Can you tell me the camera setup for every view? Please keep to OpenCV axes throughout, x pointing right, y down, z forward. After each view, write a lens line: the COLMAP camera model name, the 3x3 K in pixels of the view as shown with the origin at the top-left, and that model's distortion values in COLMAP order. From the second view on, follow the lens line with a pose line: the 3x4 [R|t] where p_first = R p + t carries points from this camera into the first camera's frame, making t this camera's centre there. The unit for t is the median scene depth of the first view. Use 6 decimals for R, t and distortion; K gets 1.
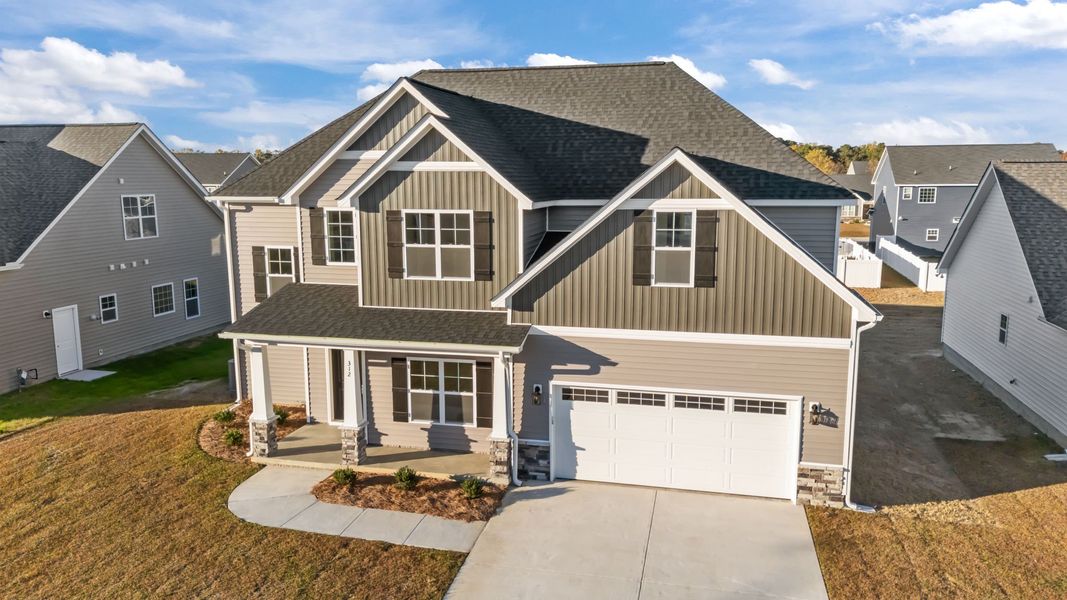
lens RADIAL K [[777.3, 0, 533.5], [0, 777.3, 300.0], [0, 0, 1]] dist [0.115051, -0.175845]
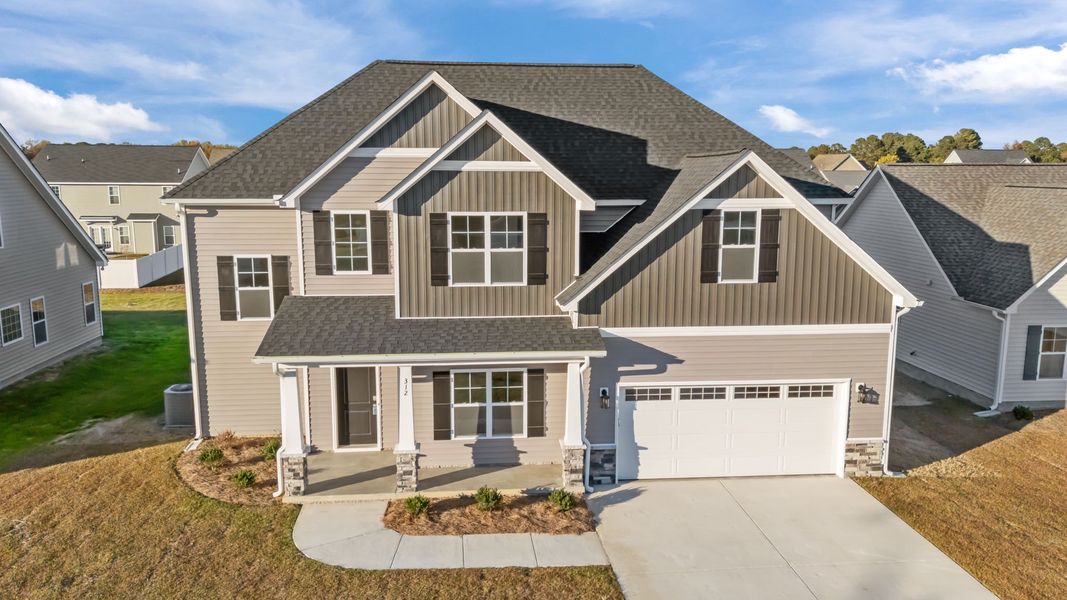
lens RADIAL K [[786.3, 0, 533.5], [0, 786.3, 300.0], [0, 0, 1]] dist [0.105577, -0.148692]
pose [[0.948832, -0.046515, 0.312336, -0.380223], [0.046092, 0.998899, 0.008740, -0.014996], [-0.312398, 0.006104, 0.949932, 0.077242]]
